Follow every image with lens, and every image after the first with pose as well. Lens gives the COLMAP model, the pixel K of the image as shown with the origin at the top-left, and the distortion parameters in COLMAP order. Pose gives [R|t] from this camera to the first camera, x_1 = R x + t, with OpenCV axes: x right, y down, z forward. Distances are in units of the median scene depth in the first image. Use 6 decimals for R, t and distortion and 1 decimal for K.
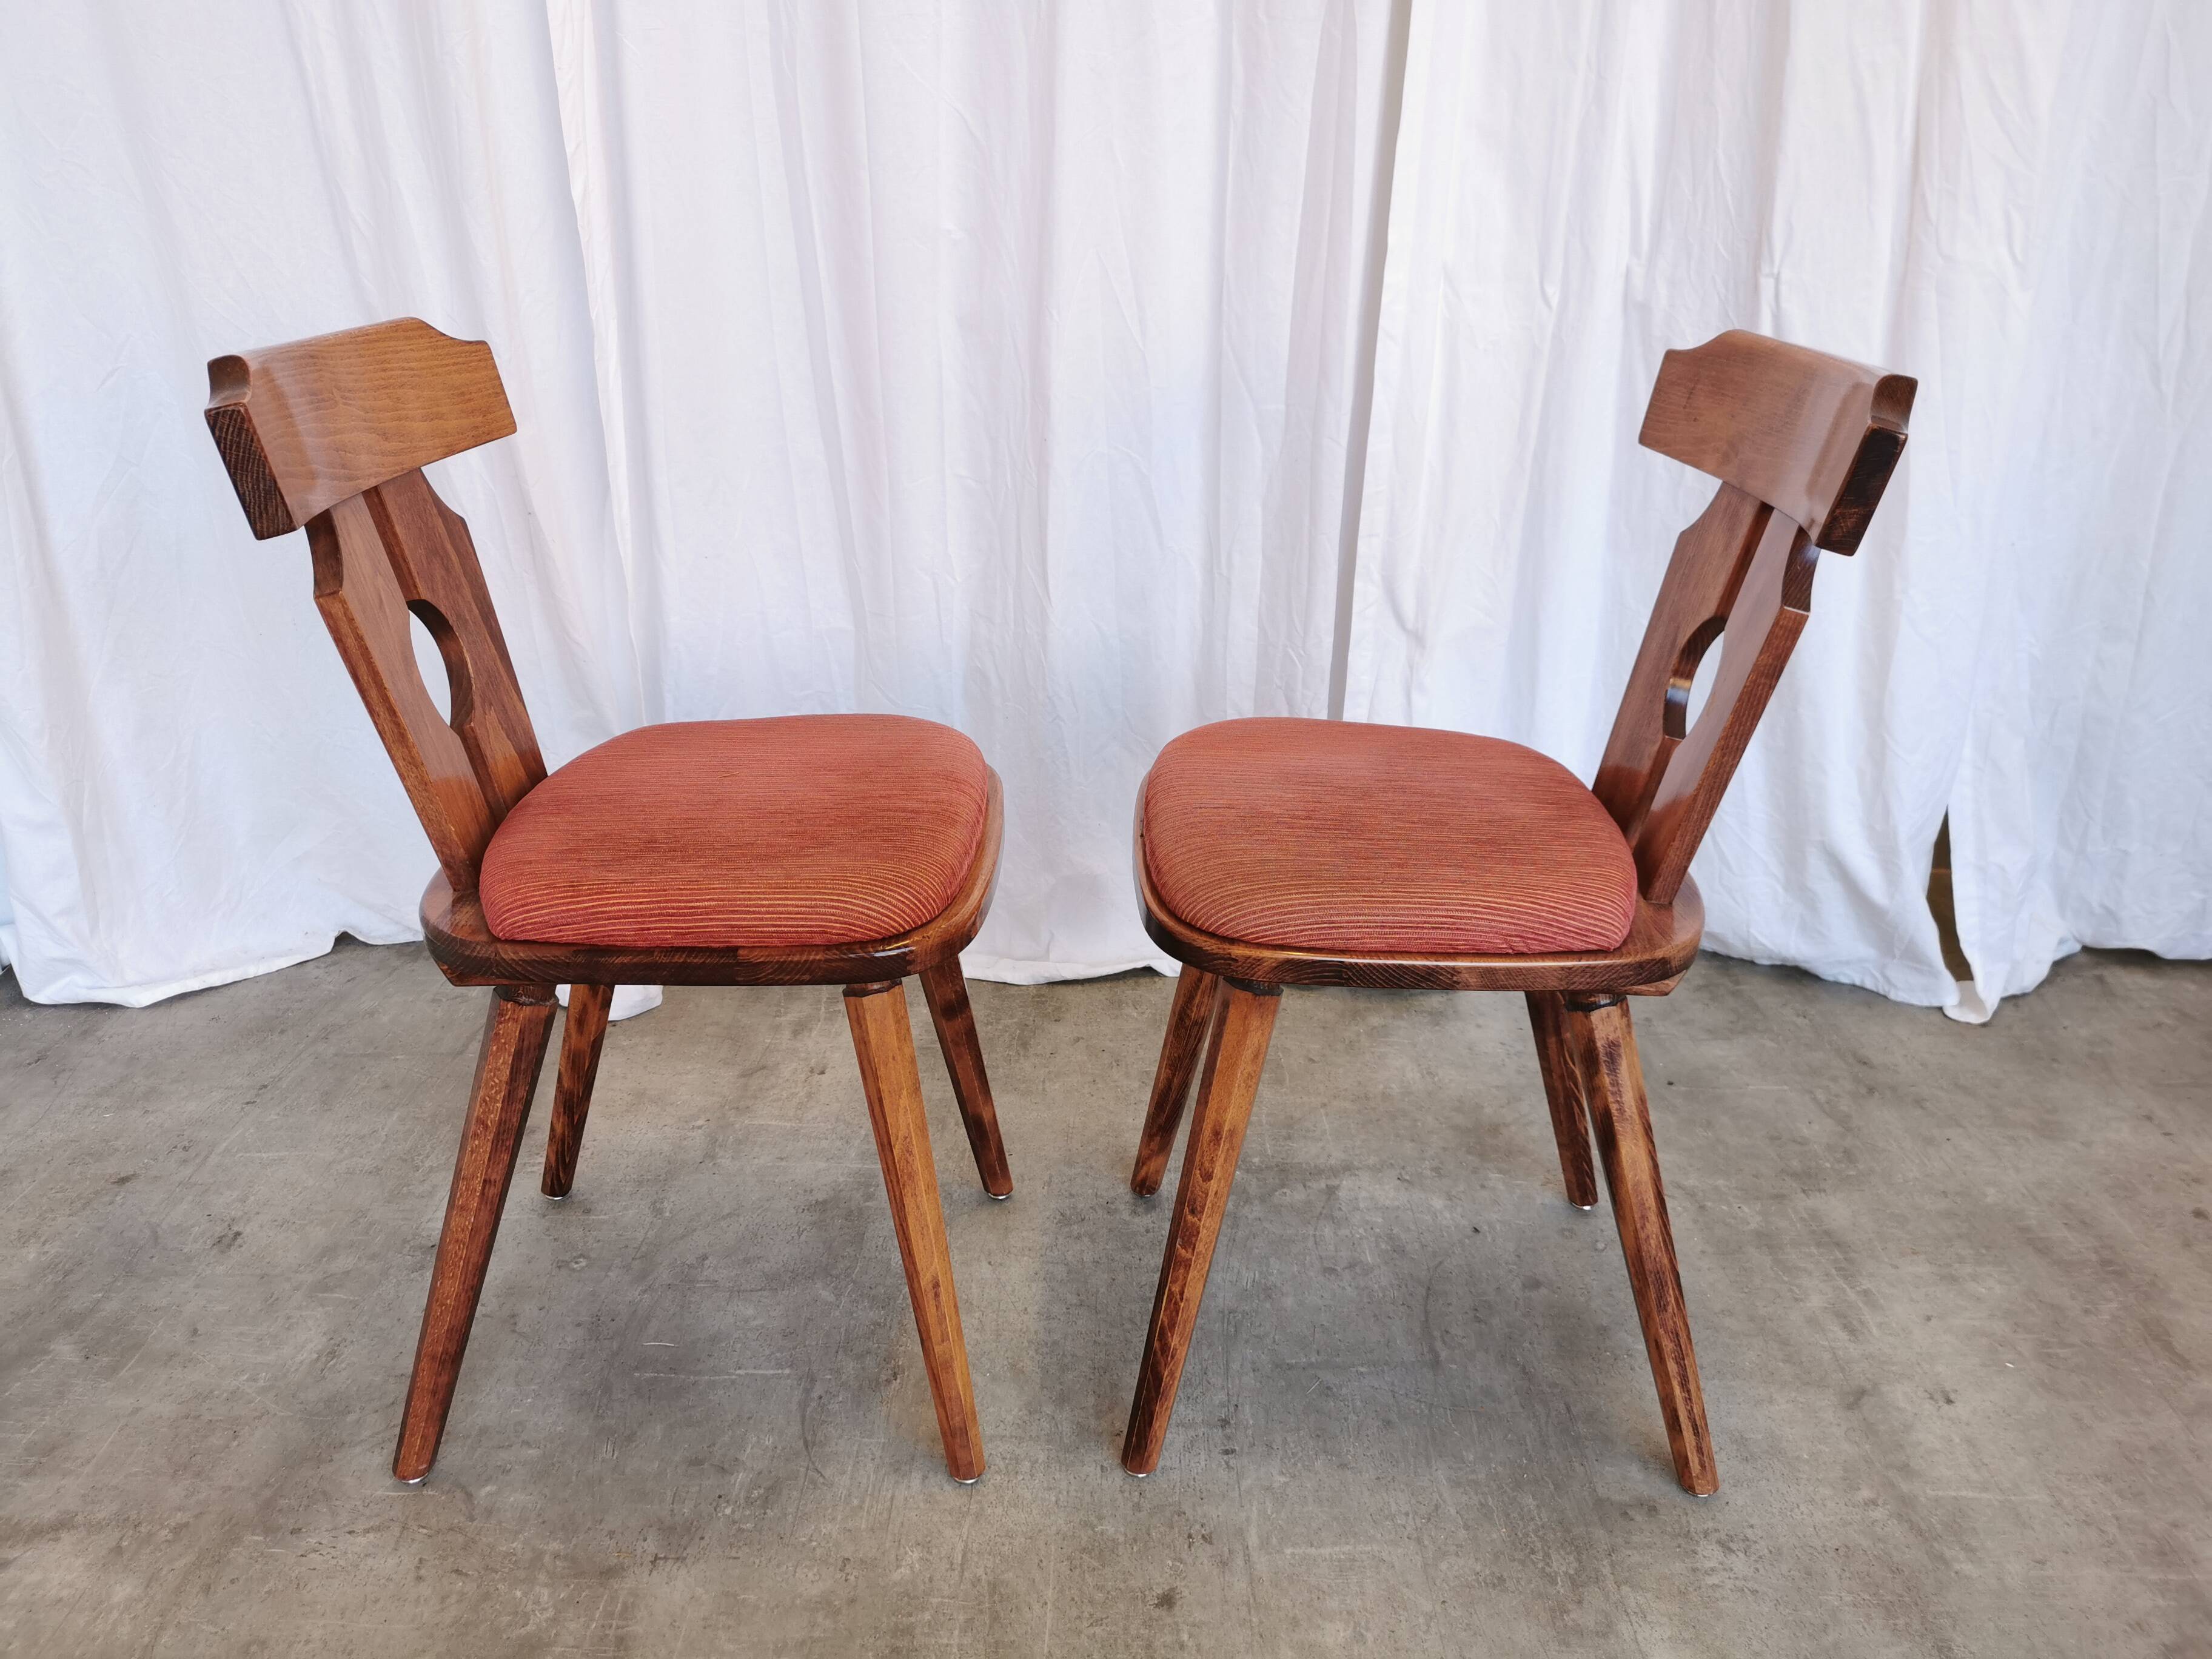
lens RADIAL K [[1704.7, 0, 1095.7], [0, 1704.7, 830.6], [0, 0, 1]] dist [0.055412, -0.056297]
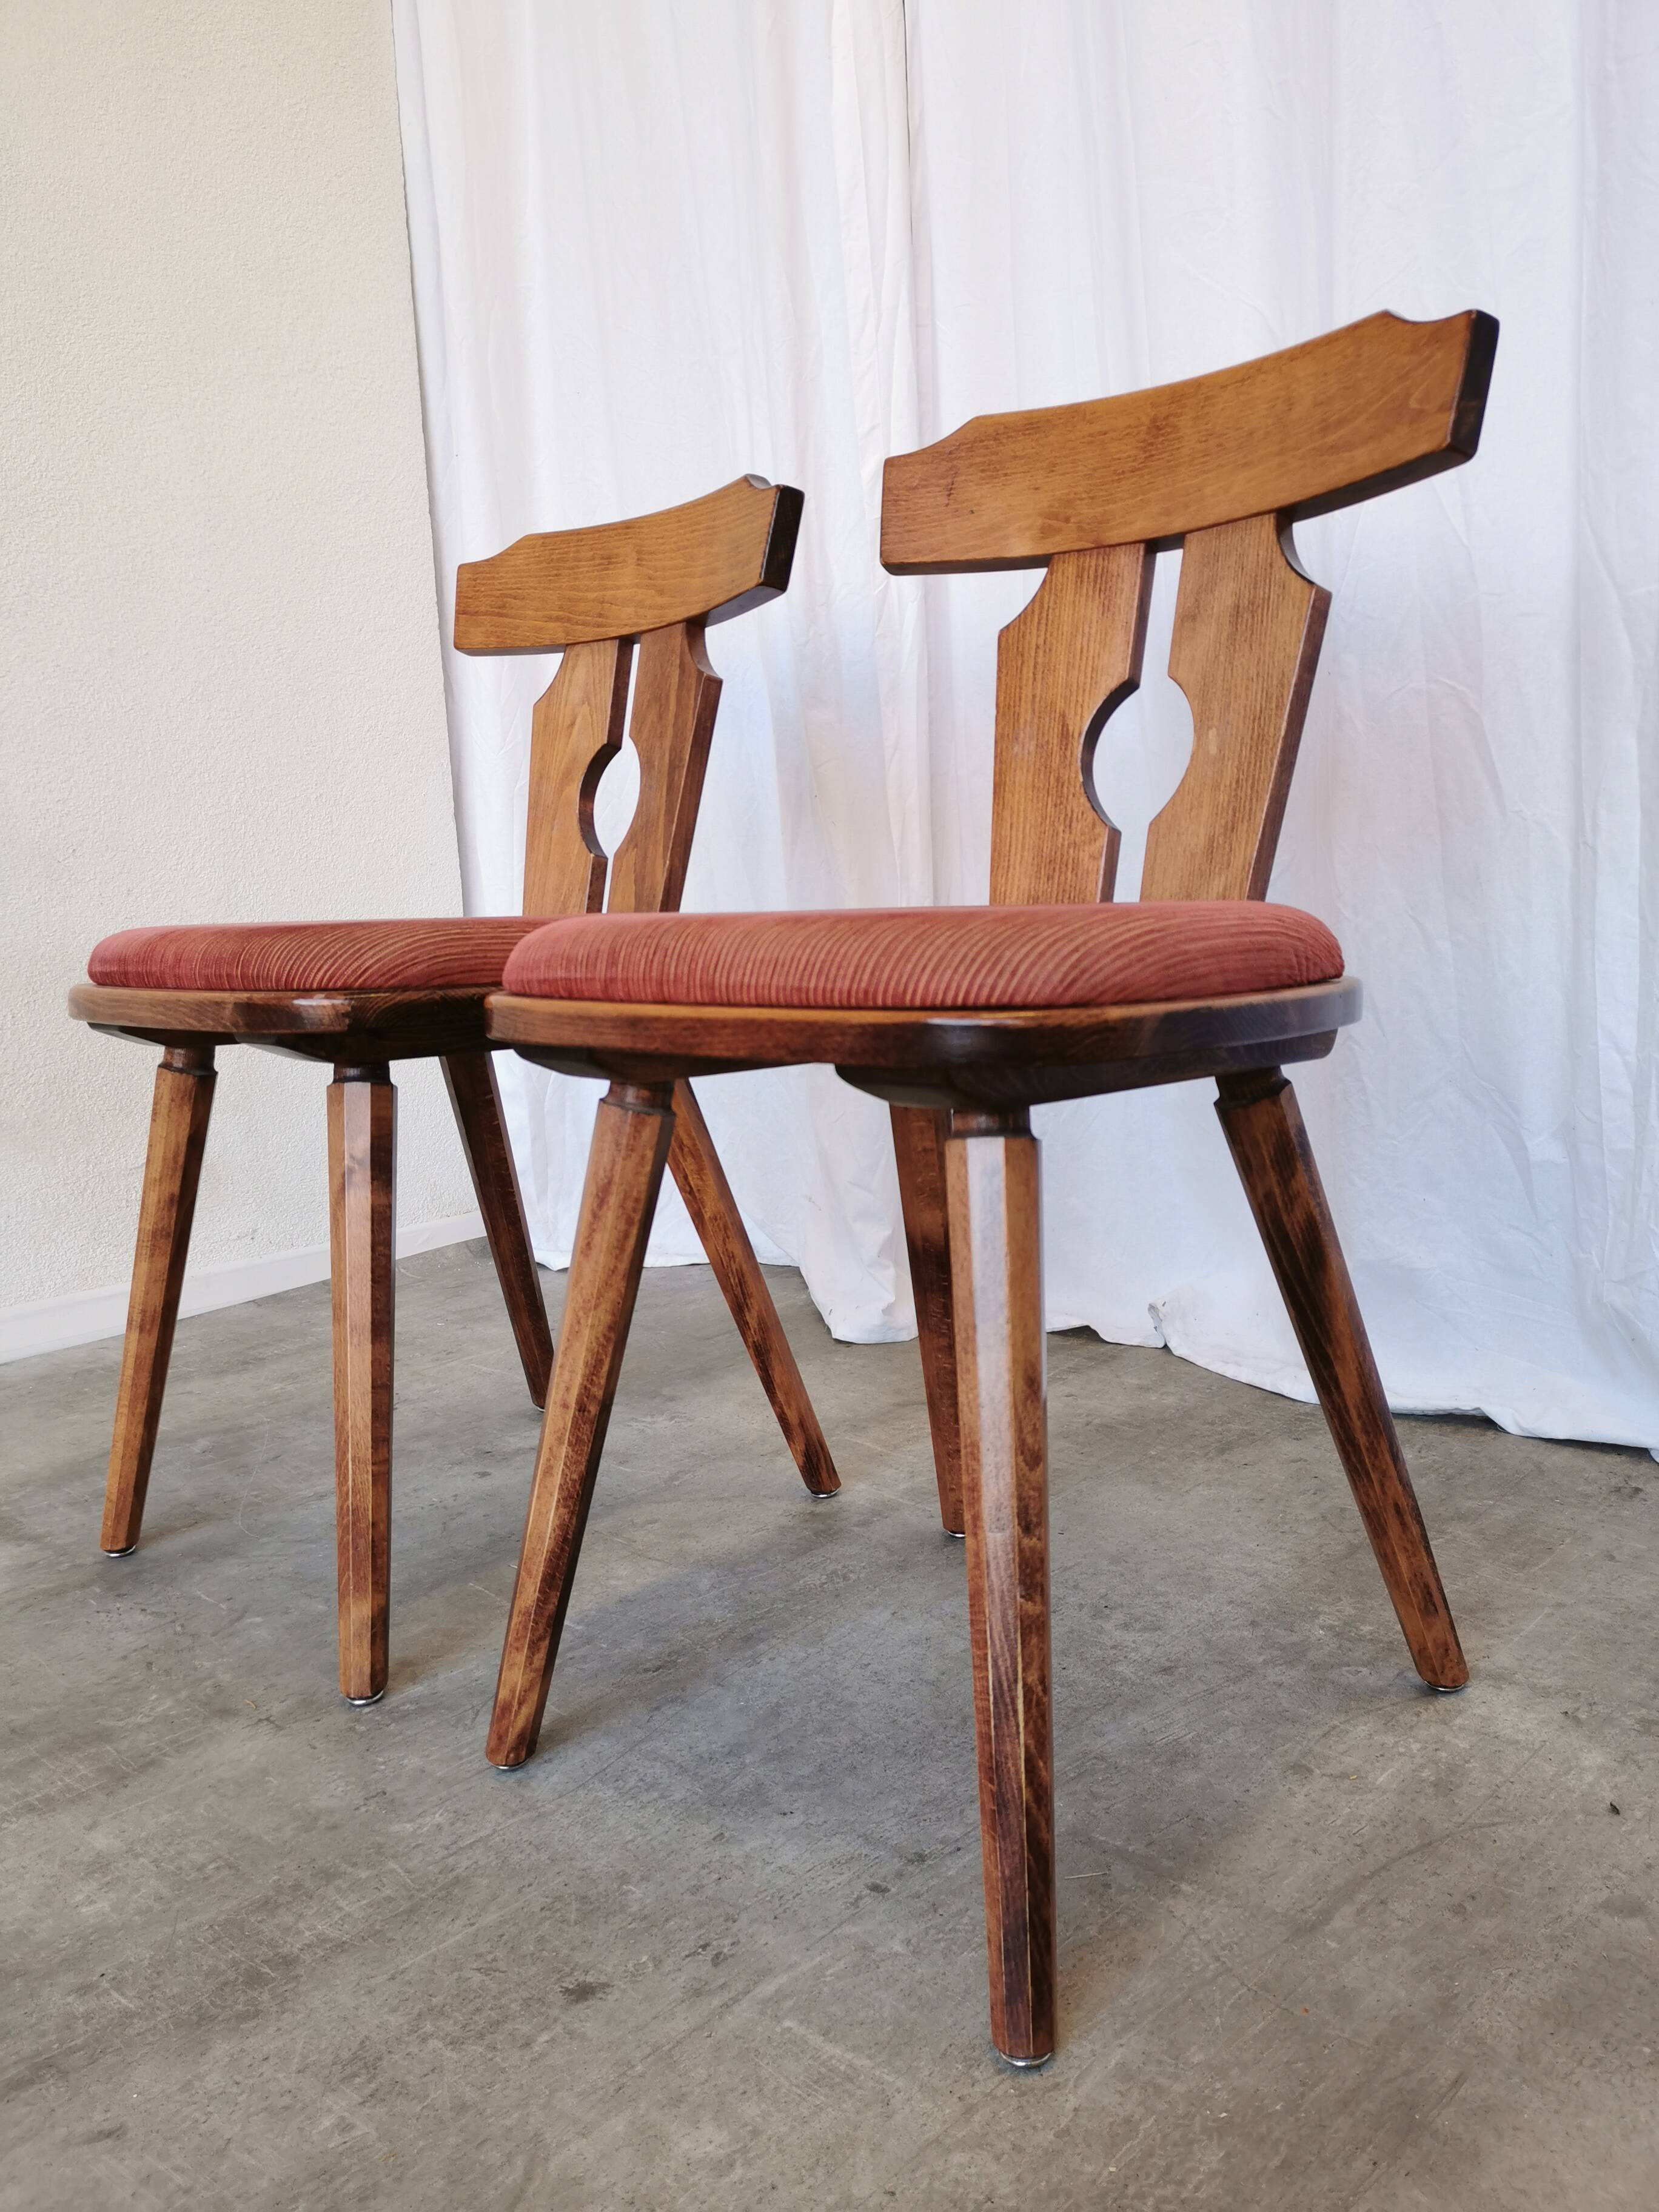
lens RADIAL K [[1697.1, 0, 824.6], [0, 1697.1, 1089.0], [0, 0, 1]] dist [0.063080, -0.071151]
pose [[0.720976, 0.047635, -0.691321, 0.457818], [-0.199211, 0.969769, -0.140934, 0.150101], [0.663709, 0.239329, 0.708670, 0.415400]]
